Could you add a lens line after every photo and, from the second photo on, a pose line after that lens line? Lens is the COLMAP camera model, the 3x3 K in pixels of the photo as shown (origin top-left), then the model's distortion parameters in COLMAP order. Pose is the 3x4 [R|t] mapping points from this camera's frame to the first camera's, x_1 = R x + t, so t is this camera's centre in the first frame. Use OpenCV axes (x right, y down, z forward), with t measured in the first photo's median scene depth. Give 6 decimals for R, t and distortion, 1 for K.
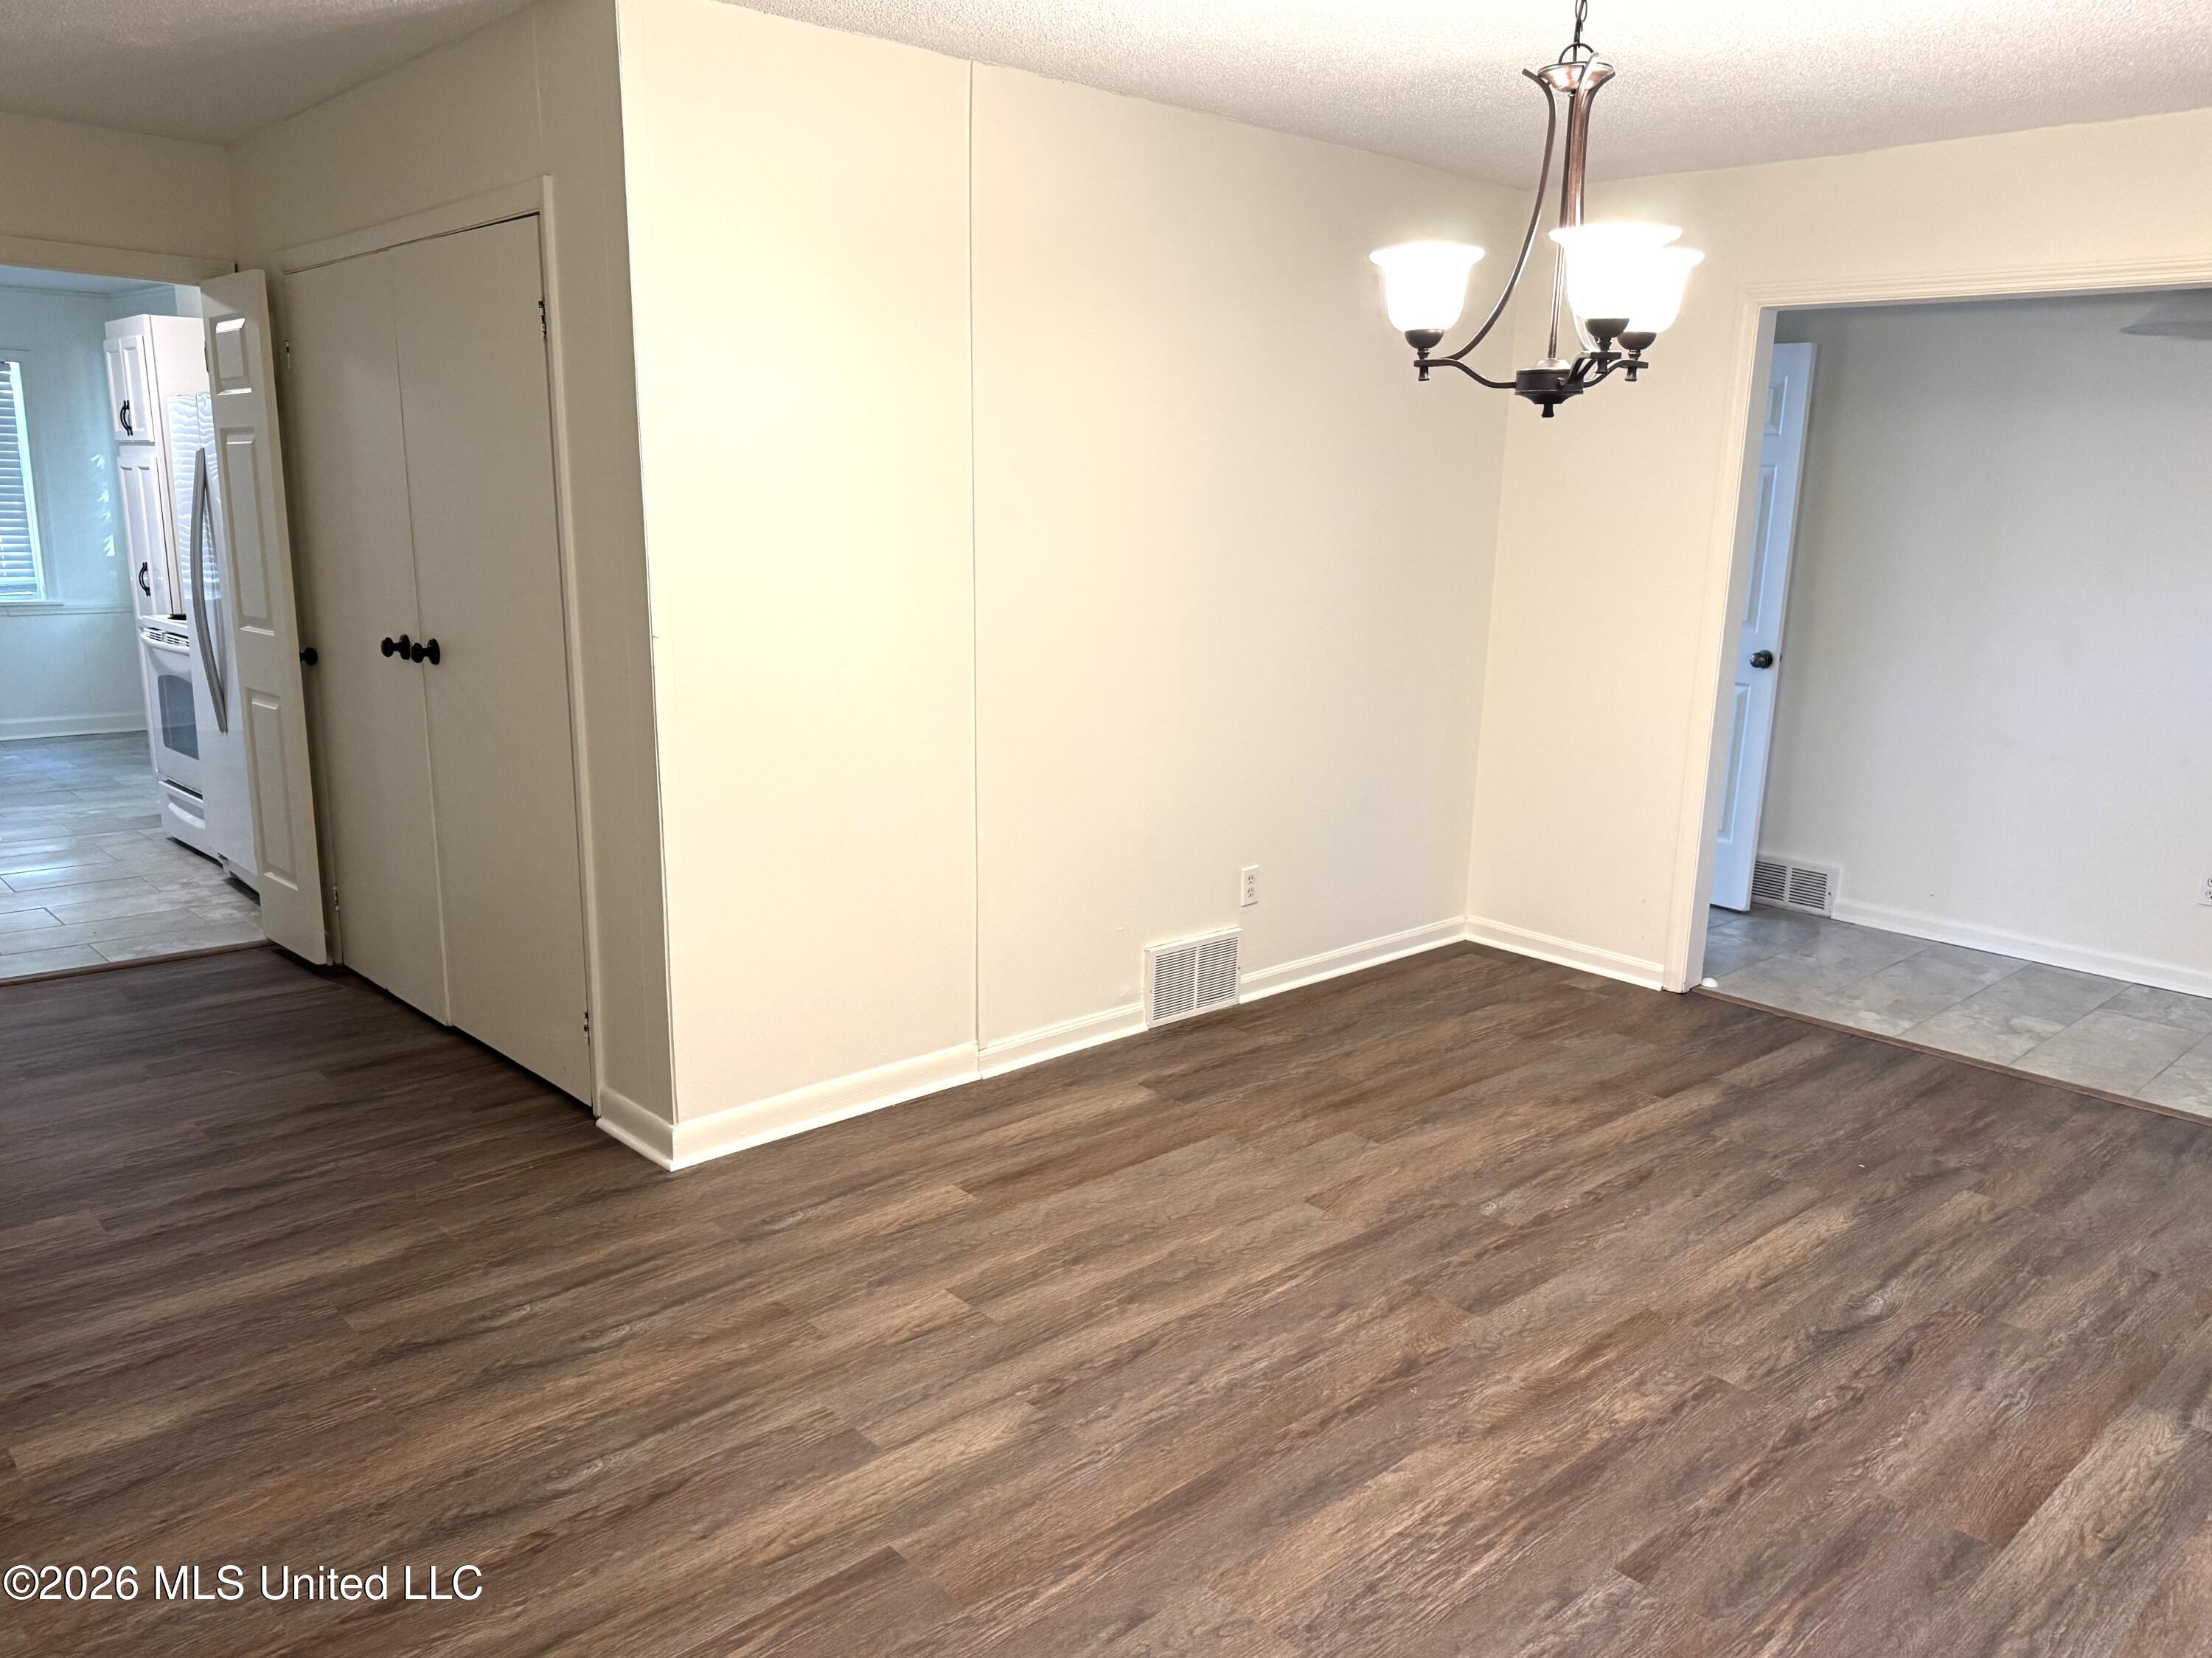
lens RADIAL K [[1631.8, 0, 1106.0], [0, 1631.8, 829.0], [0, 0, 1]] dist [0.044818, -0.054354]
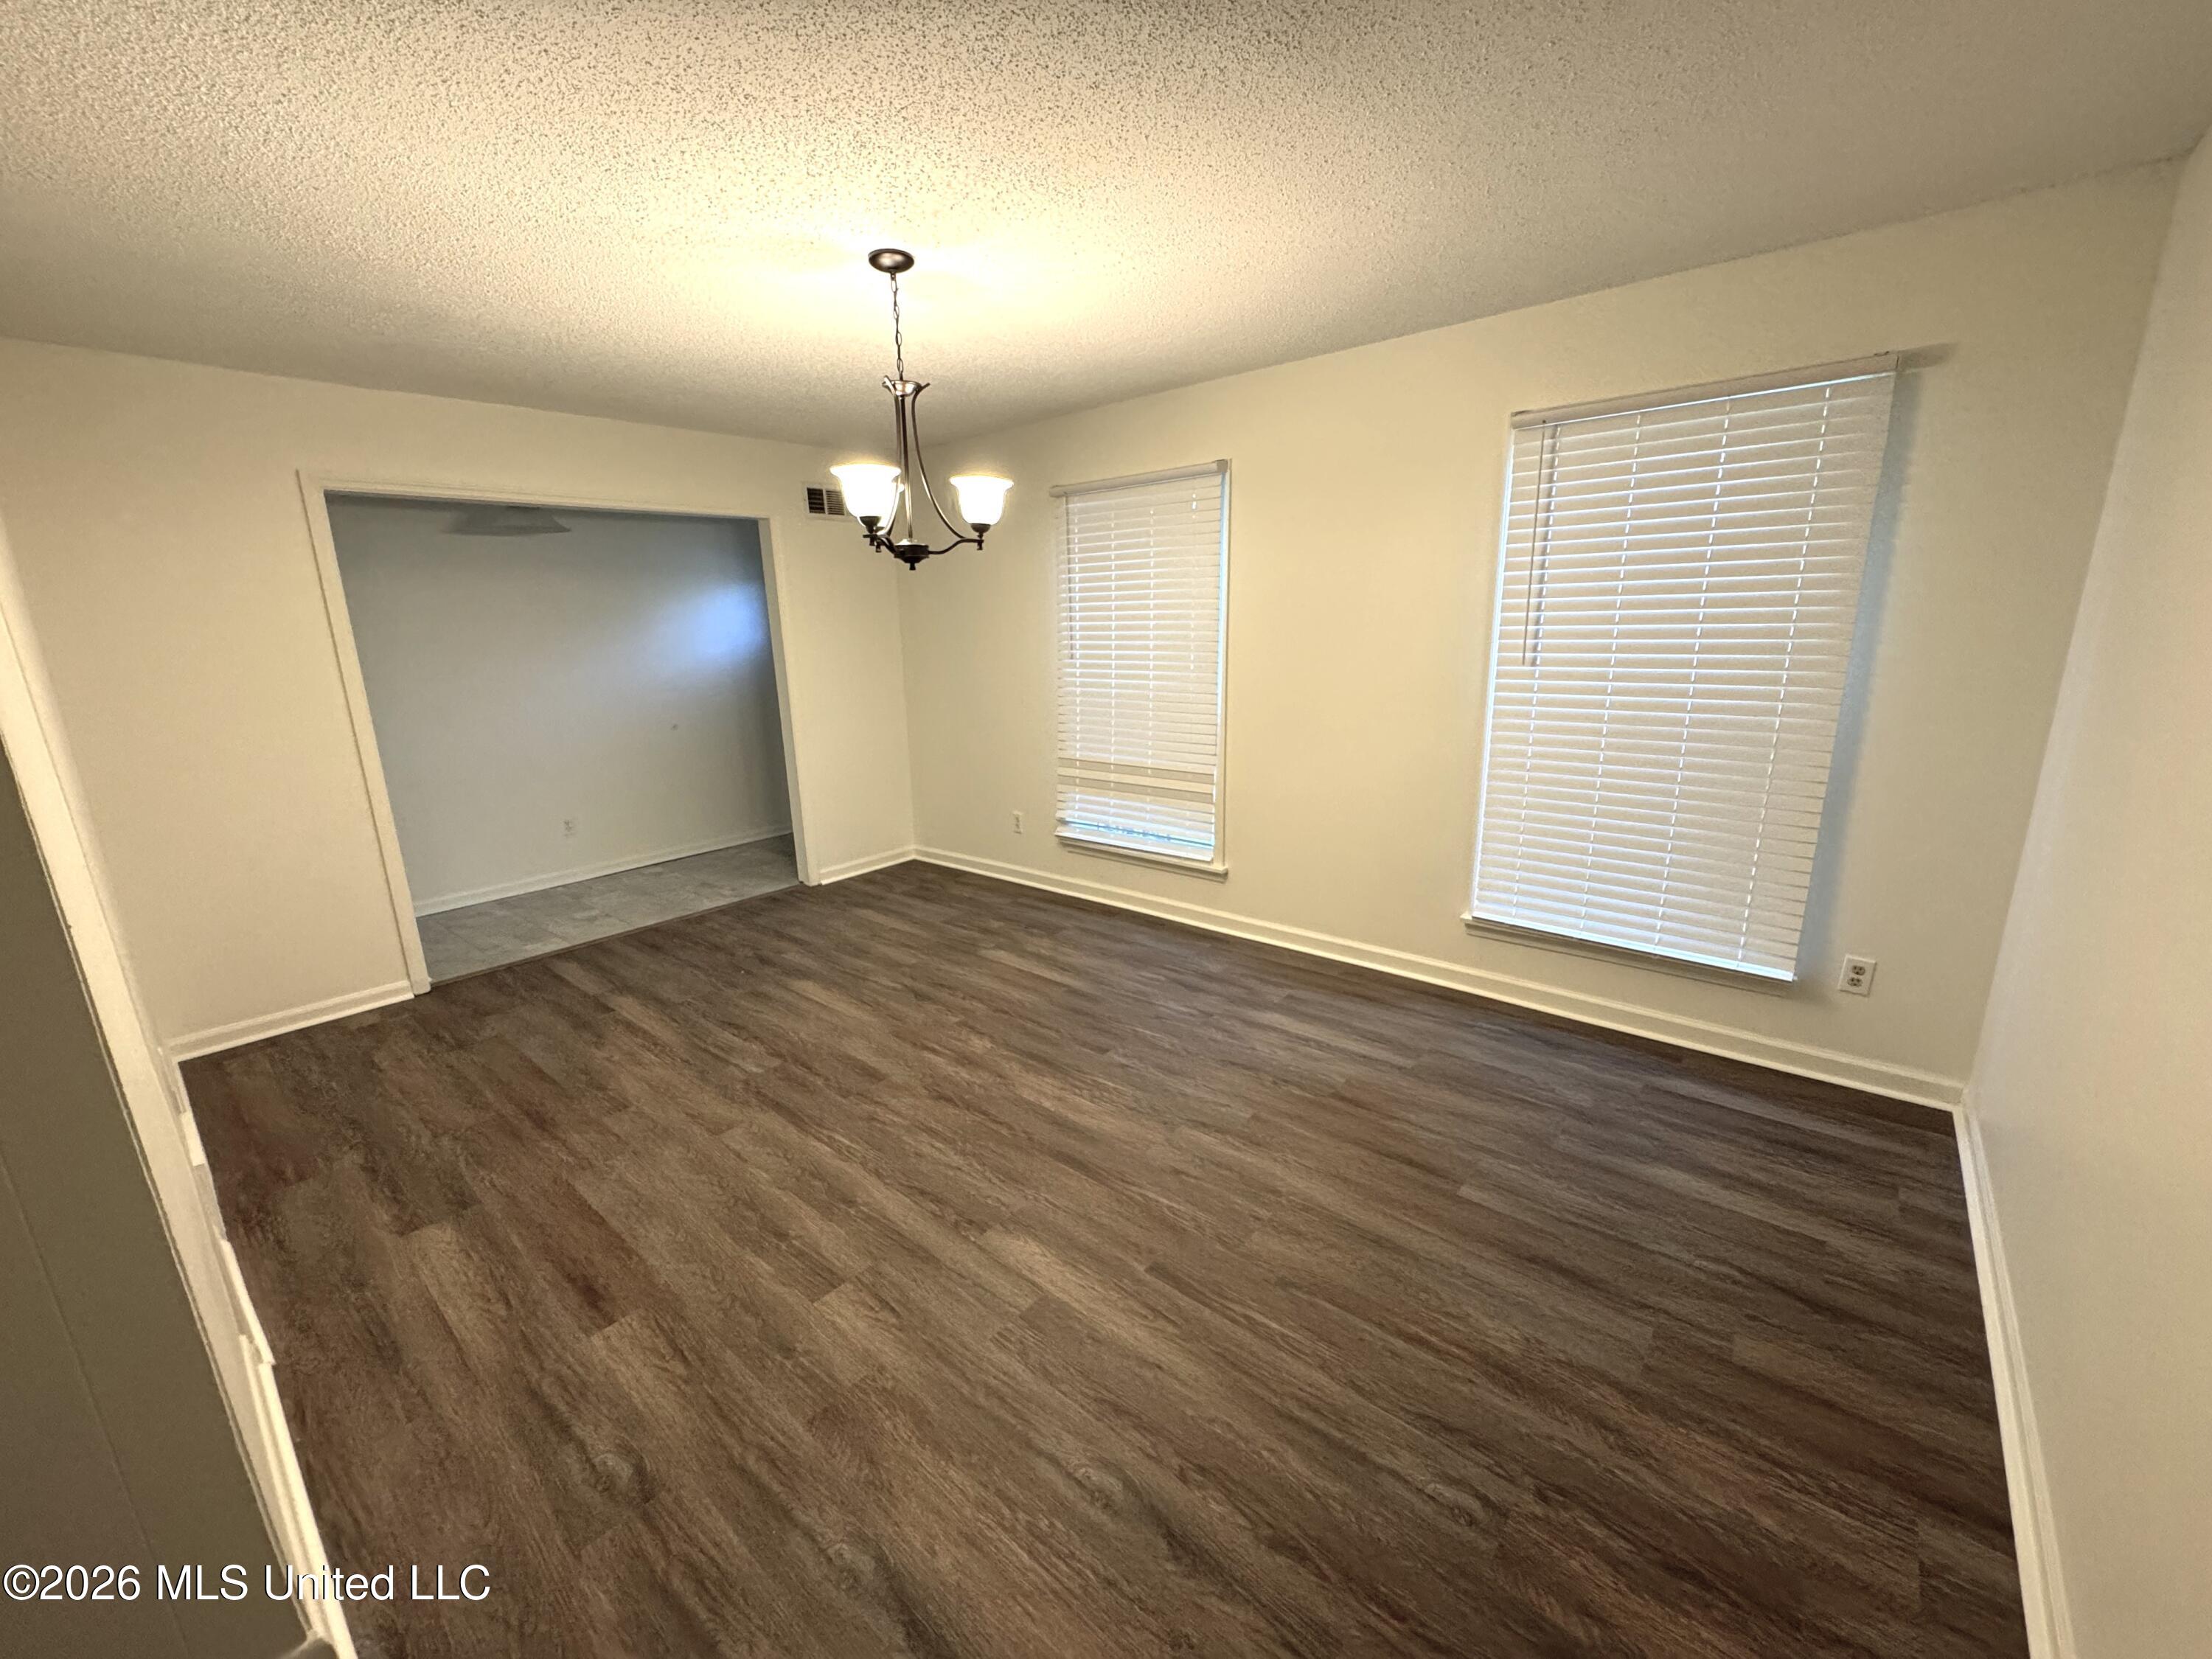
lens RADIAL K [[891.2, 0, 1106.0], [0, 891.2, 829.5], [0, 0, 1]] dist [-0.000902, -0.000099]
pose [[-0.116201, -0.256513, 0.959530, -0.621694], [0.234889, 0.931574, 0.277485, -0.157158], [-0.965052, 0.257627, -0.047997, 0.705900]]
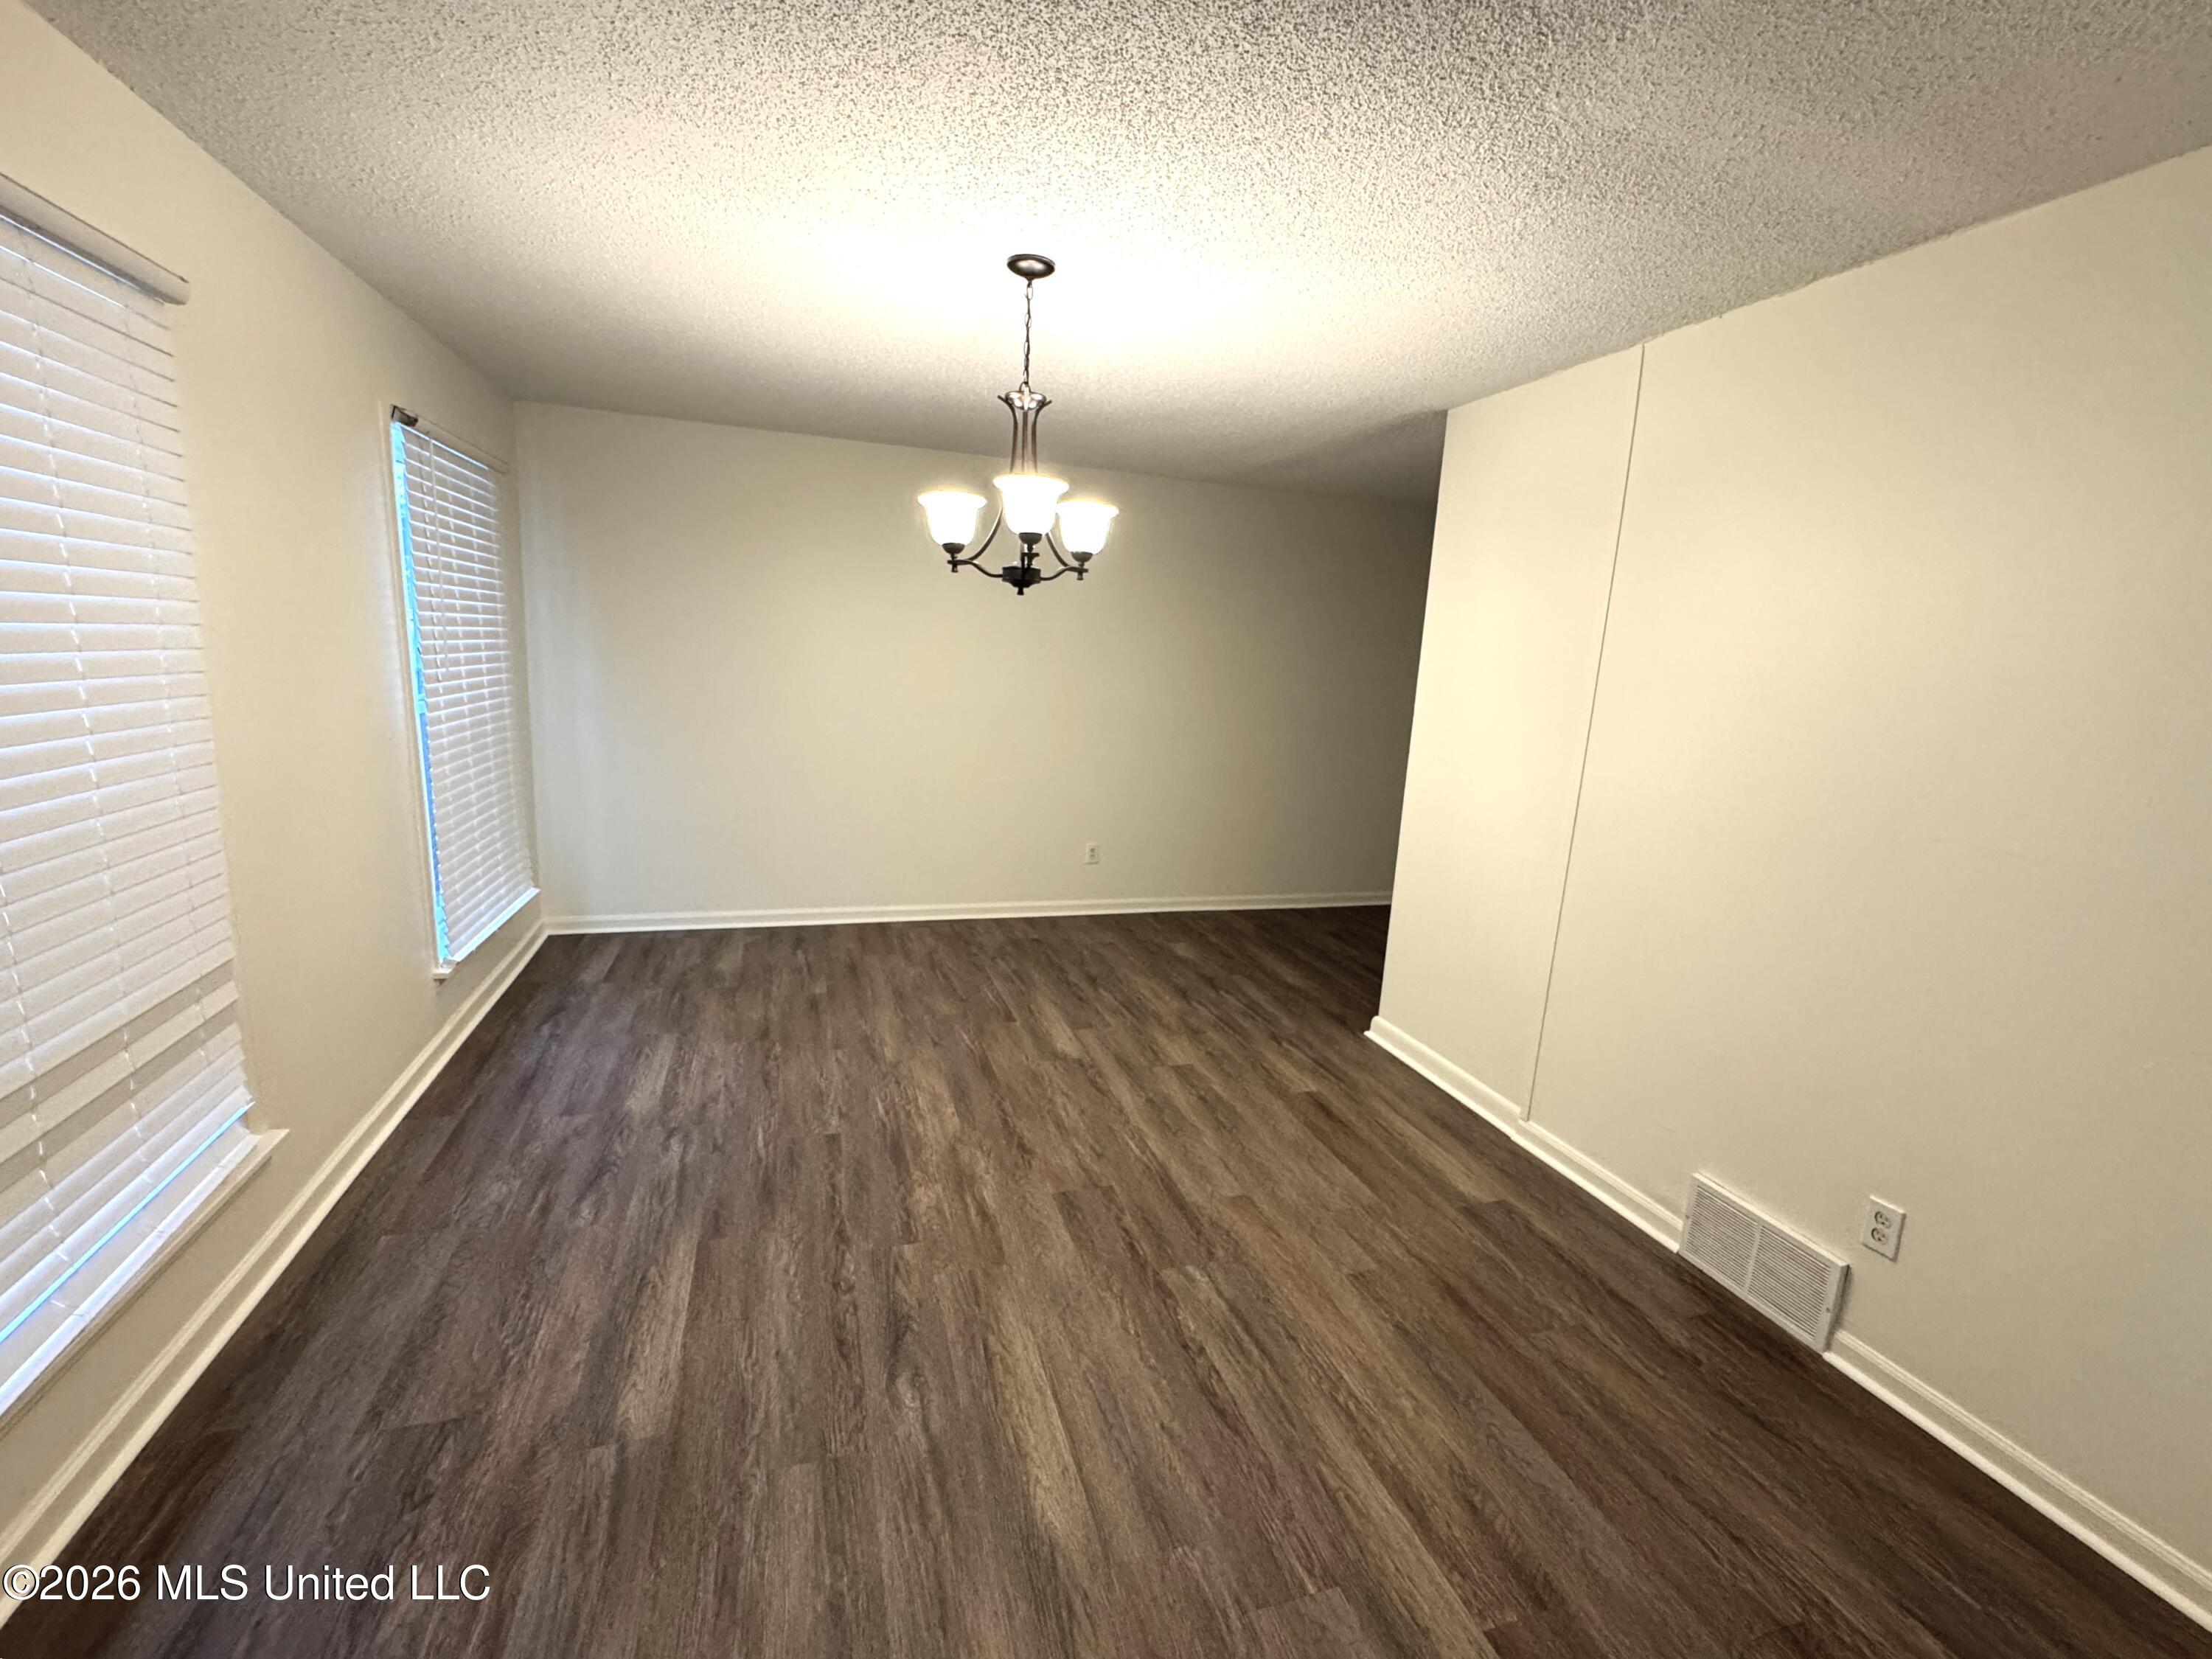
lens RADIAL K [[940.7, 0, 1106.0], [0, 940.7, 829.5], [0, 0, 1]] dist [-0.000525, -0.000112]
pose [[-0.415711, 0.124552, -0.900928, 0.878879], [-0.255616, 0.934651, 0.247162, -0.220208], [0.872837, 0.333039, -0.356707, 1.162867]]
